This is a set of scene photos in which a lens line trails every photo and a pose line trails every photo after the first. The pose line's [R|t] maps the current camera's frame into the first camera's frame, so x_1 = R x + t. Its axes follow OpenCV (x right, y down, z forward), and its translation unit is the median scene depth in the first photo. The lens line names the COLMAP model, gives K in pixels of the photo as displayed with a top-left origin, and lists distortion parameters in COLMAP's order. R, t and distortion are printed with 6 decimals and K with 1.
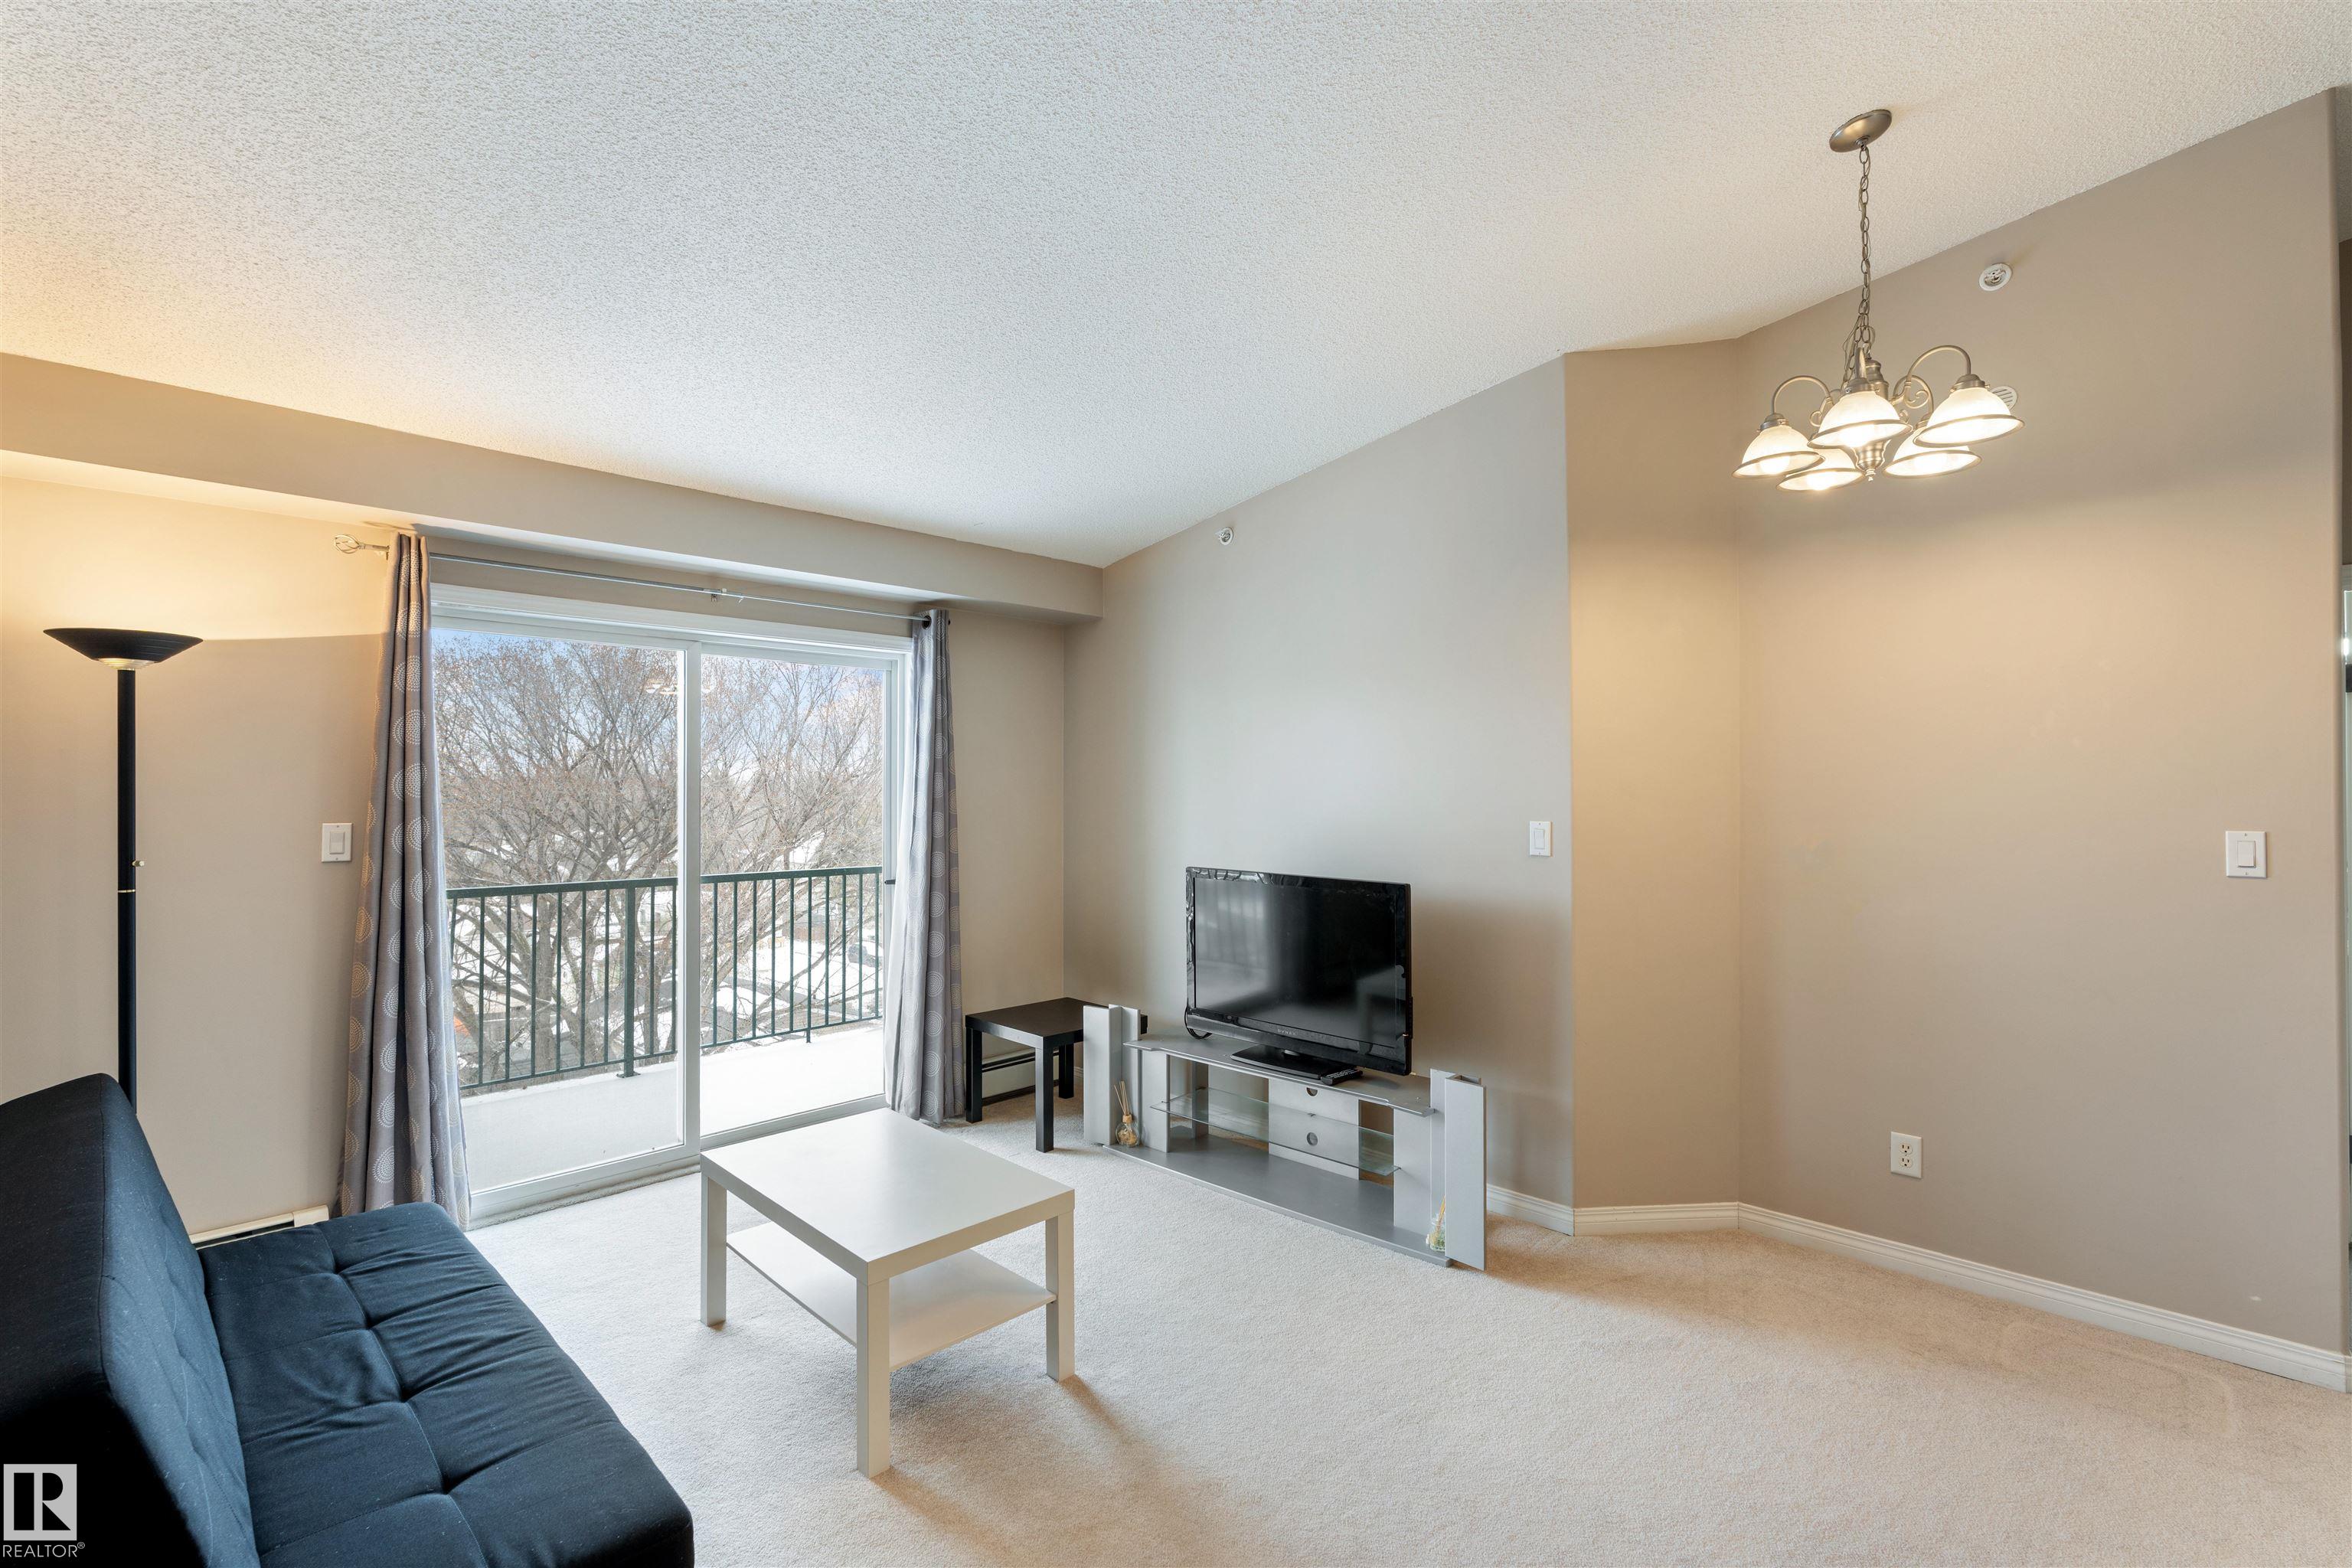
lens RADIAL K [[1044.8, 0, 1179.6], [0, 1044.8, 774.9], [0, 0, 1]] dist [-0.002193, 0.000047]
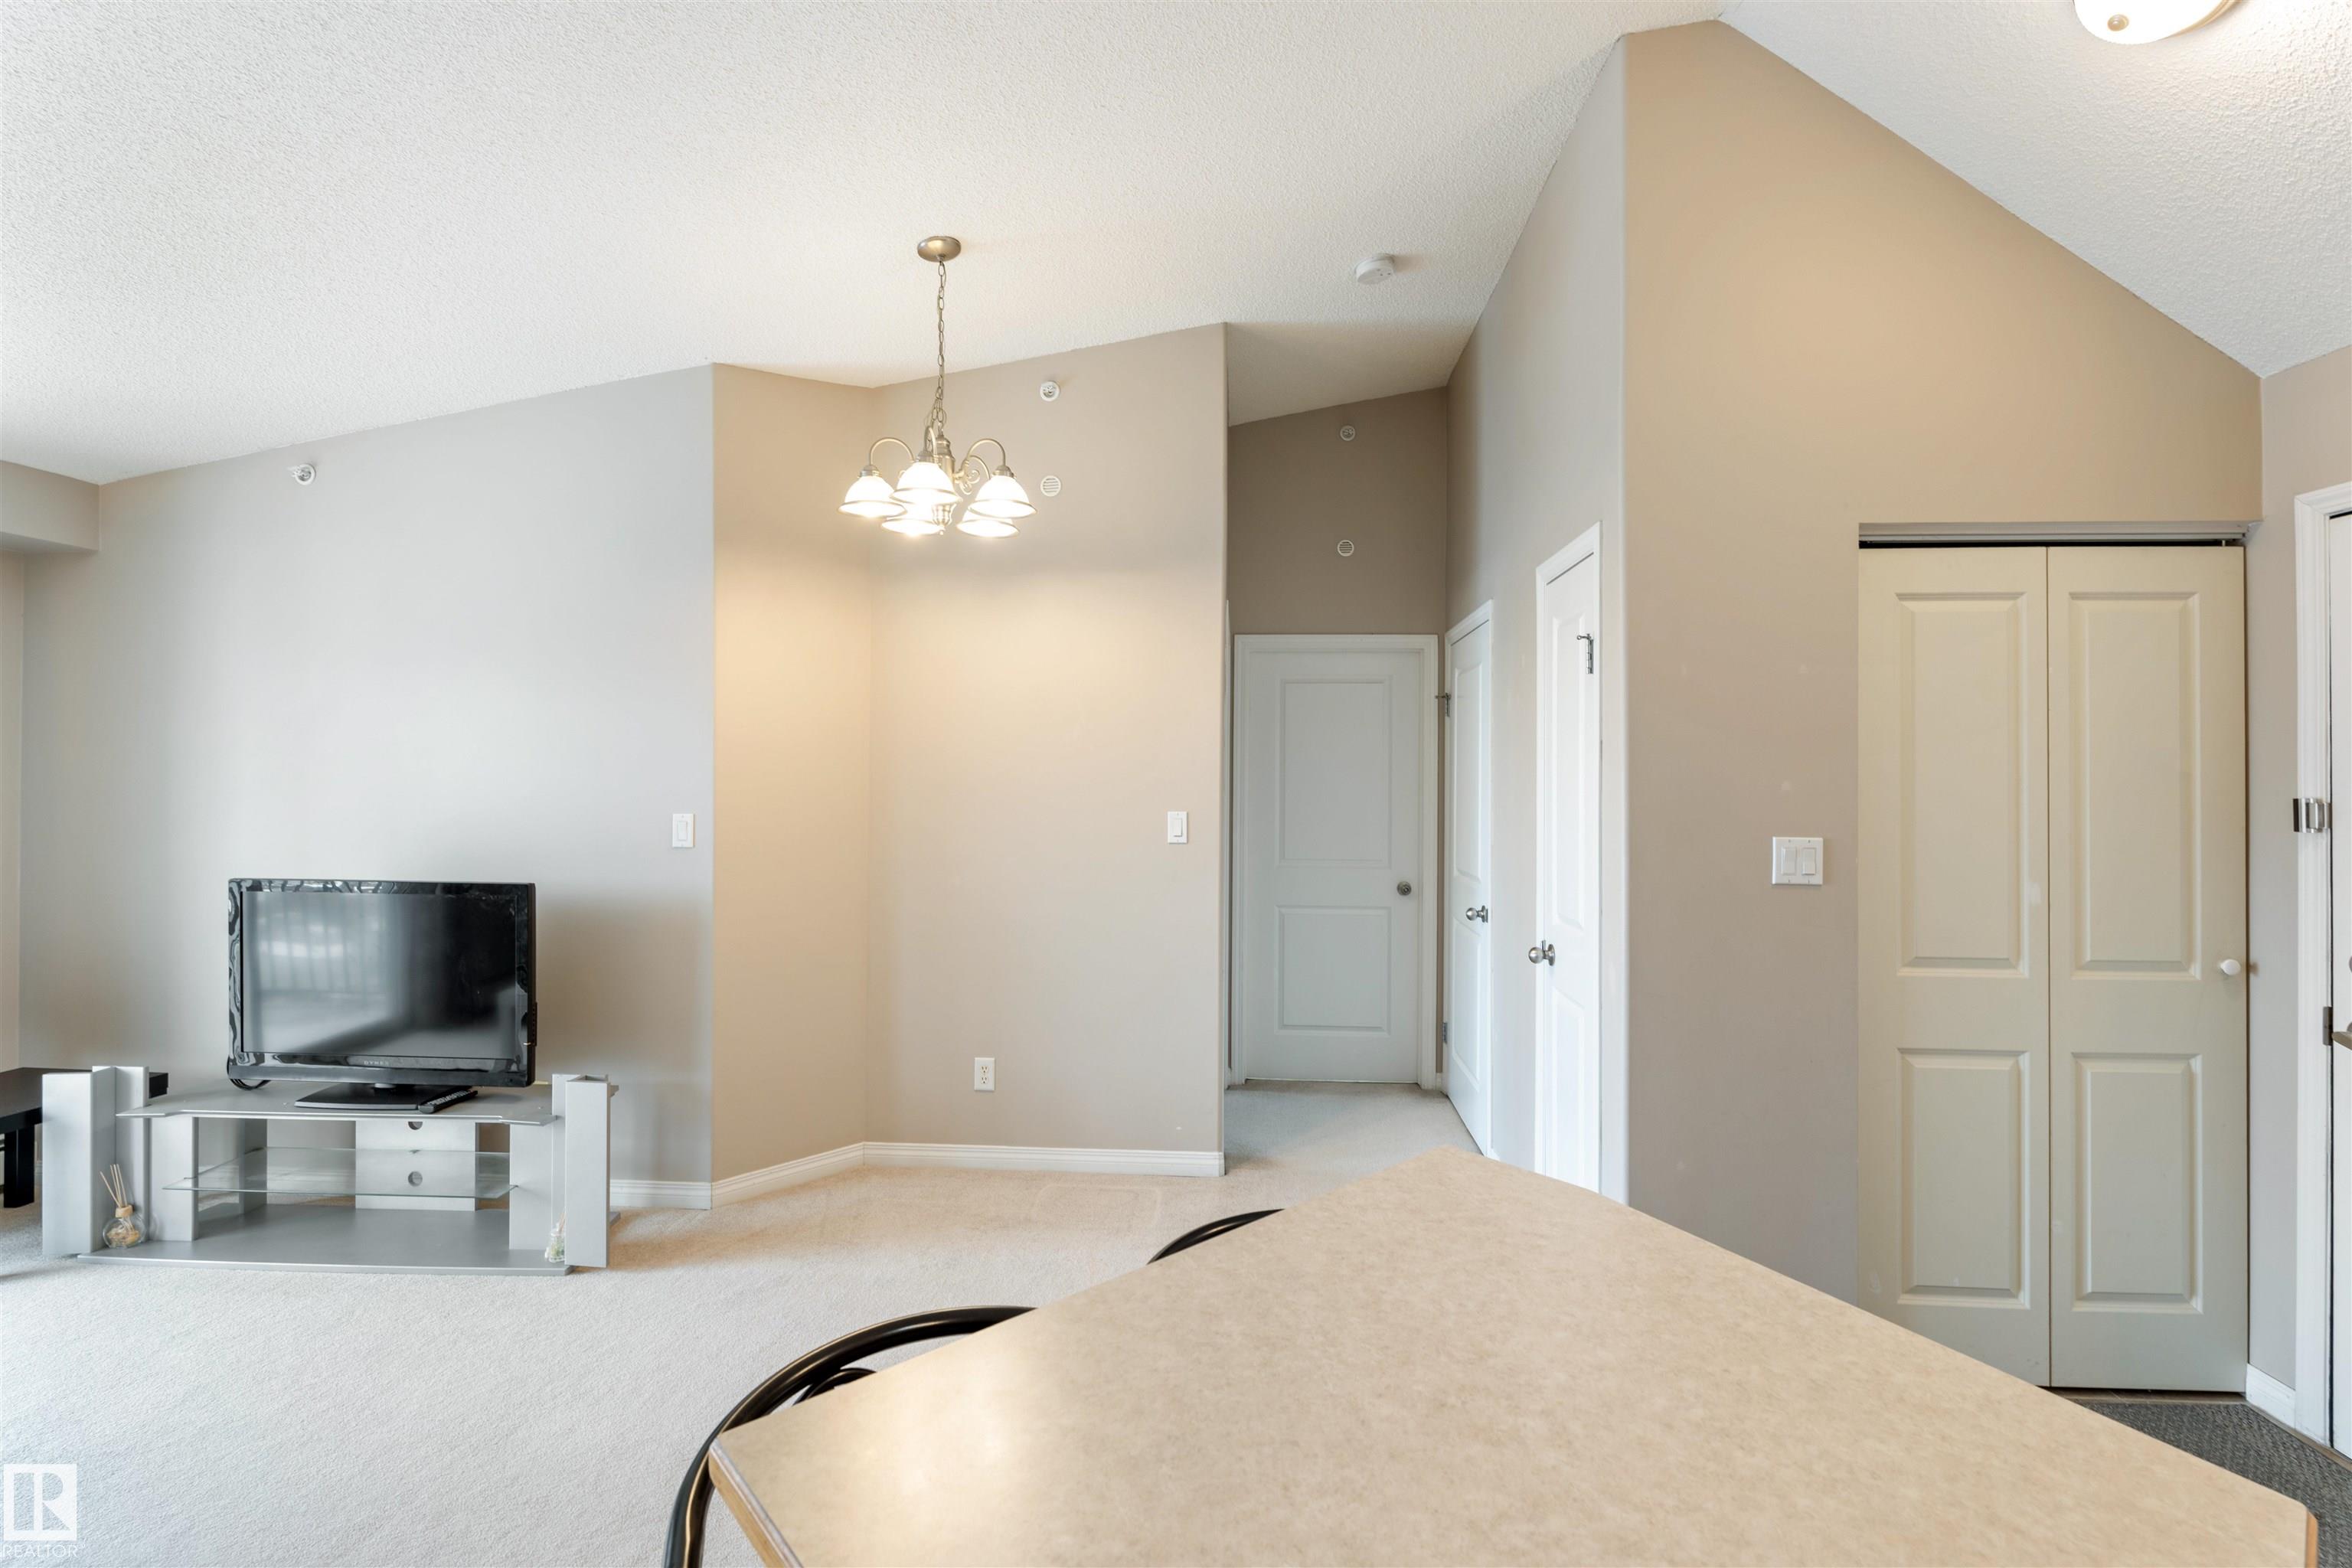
lens RADIAL K [[1033.3, 0, 1173.7], [0, 1033.3, 770.3], [0, 0, 1]] dist [-0.003761, -0.000031]
pose [[0.765447, 0.006812, 0.643463, 0.063065], [-0.011223, 0.999933, 0.002765, -0.006603], [-0.643401, -0.009338, 0.765472, -0.085620]]
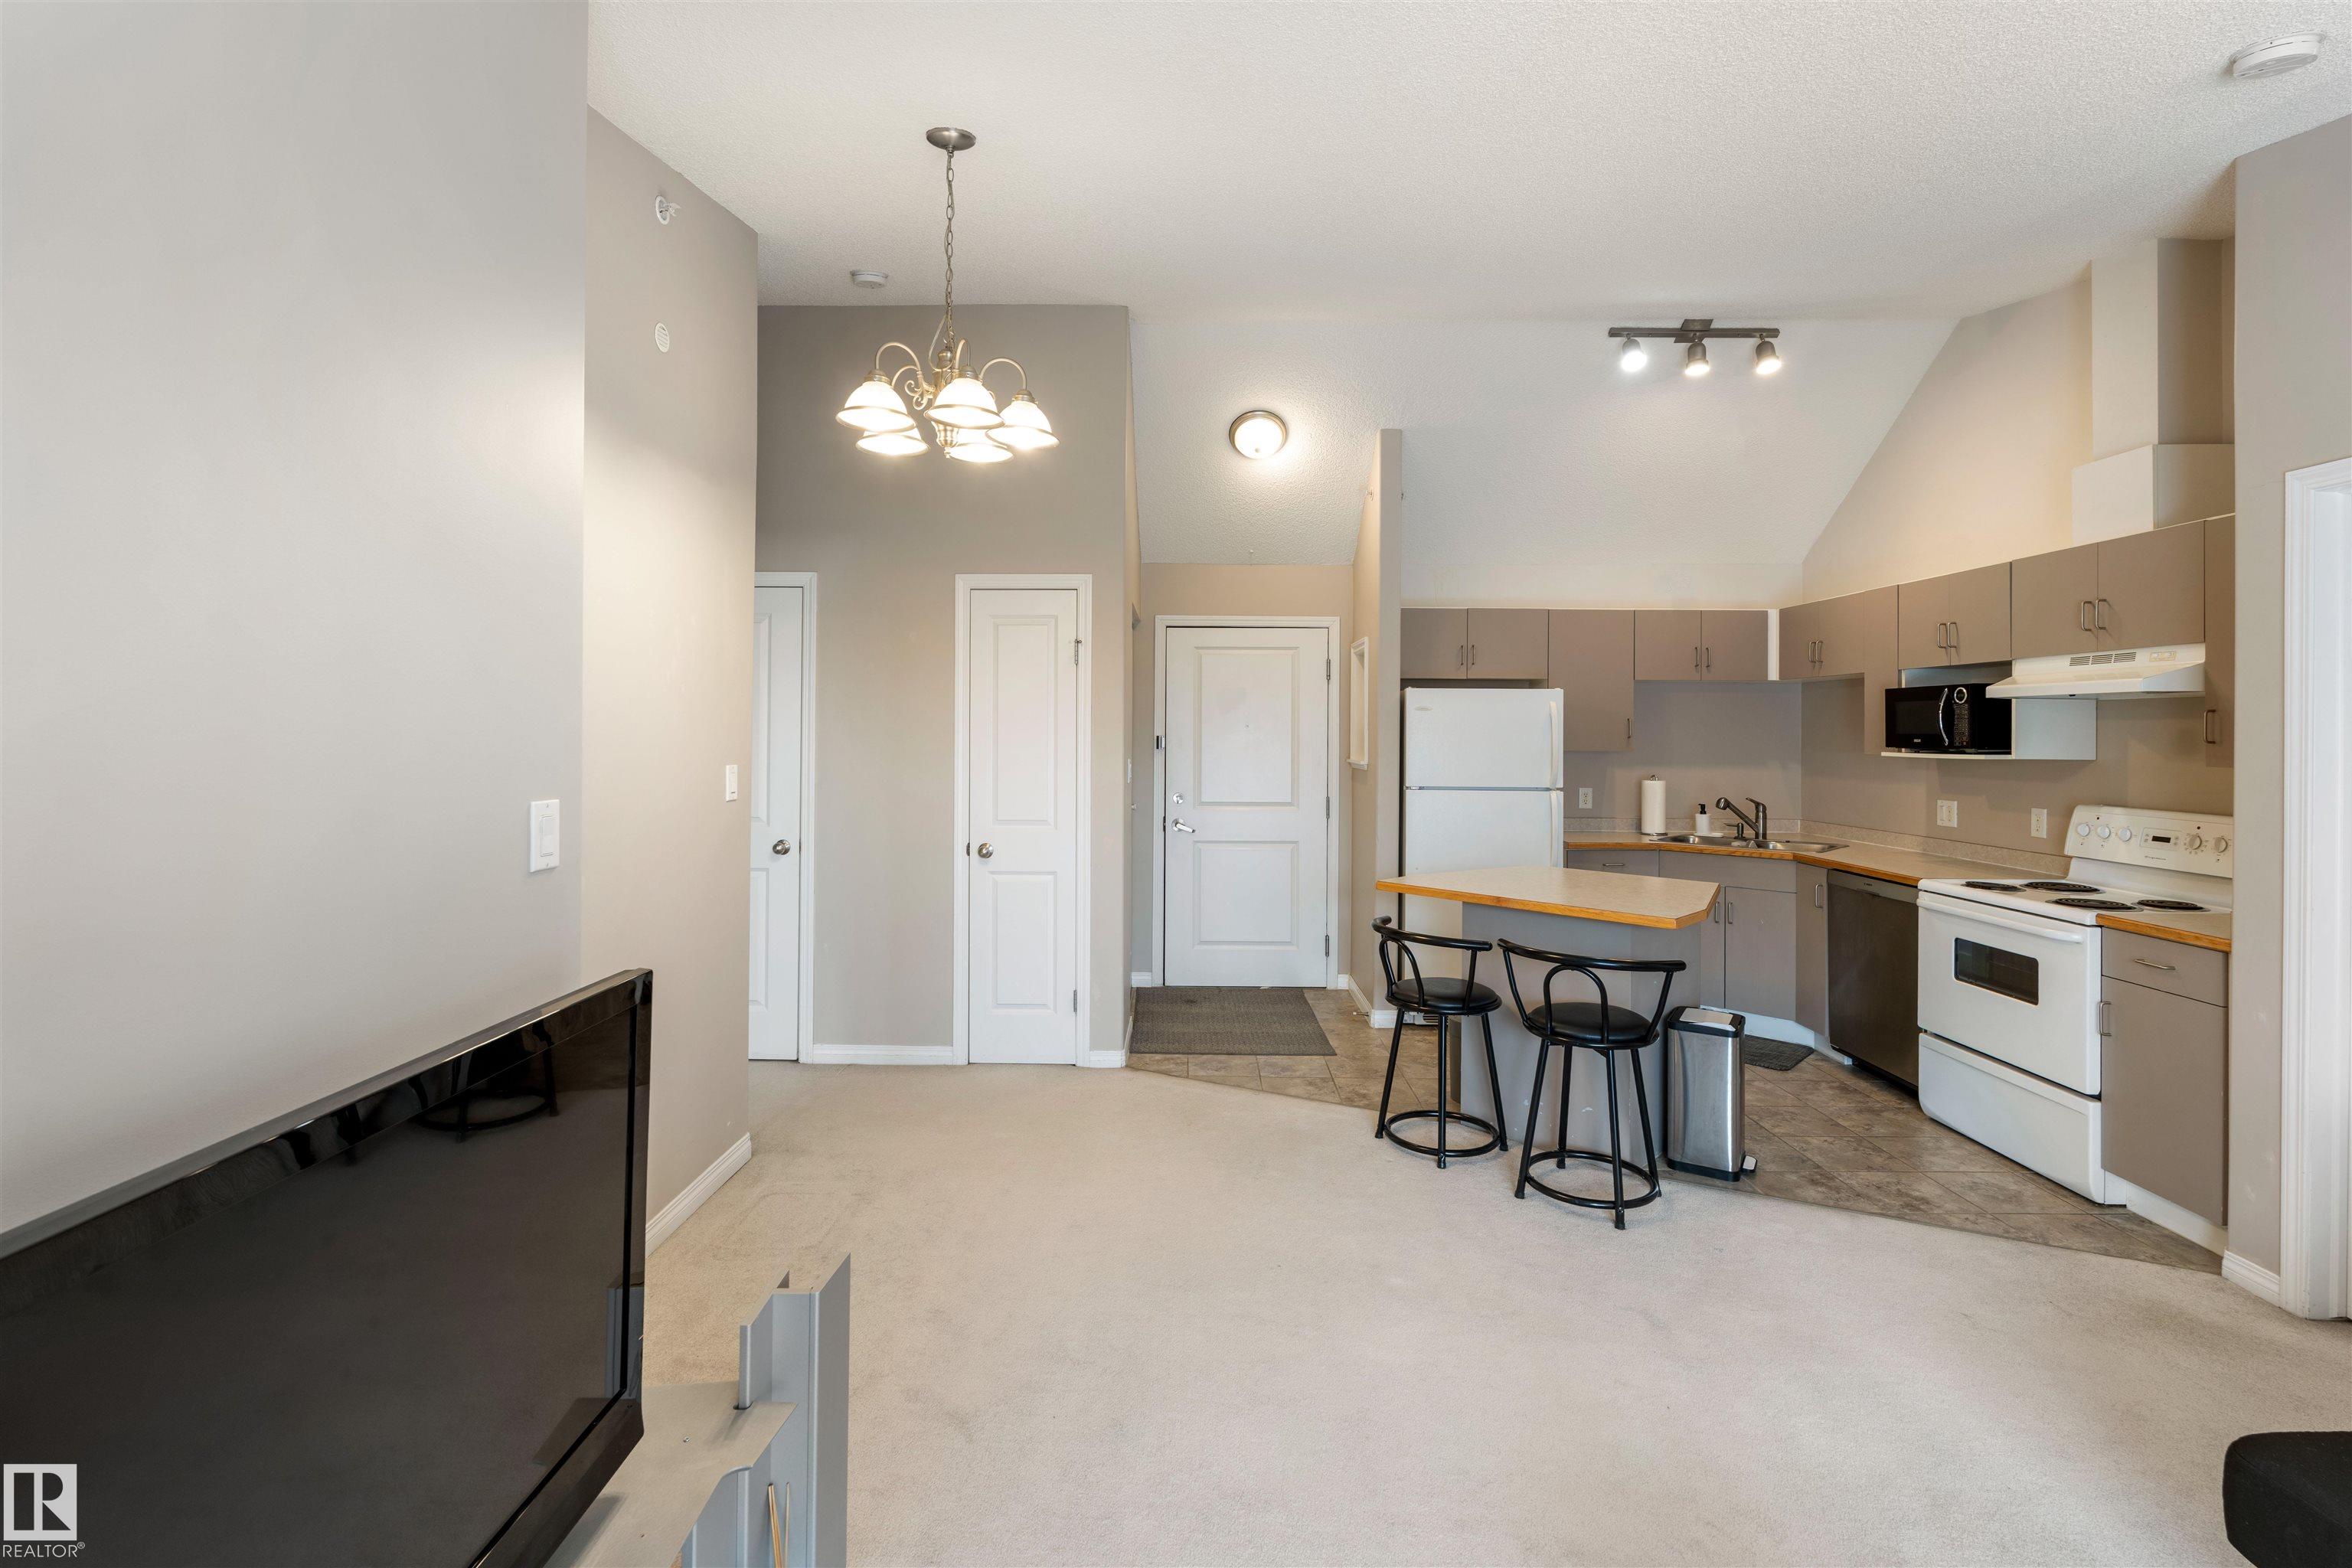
lens RADIAL K [[1044.8, 0, 1179.6], [0, 1044.8, 774.9], [0, 0, 1]] dist [-0.002193, 0.000047]
pose [[-0.692837, -0.035739, 0.720208, -0.218730], [-0.016236, 0.999291, 0.033969, 0.011435], [-0.720912, 0.011841, -0.692926, 1.147426]]
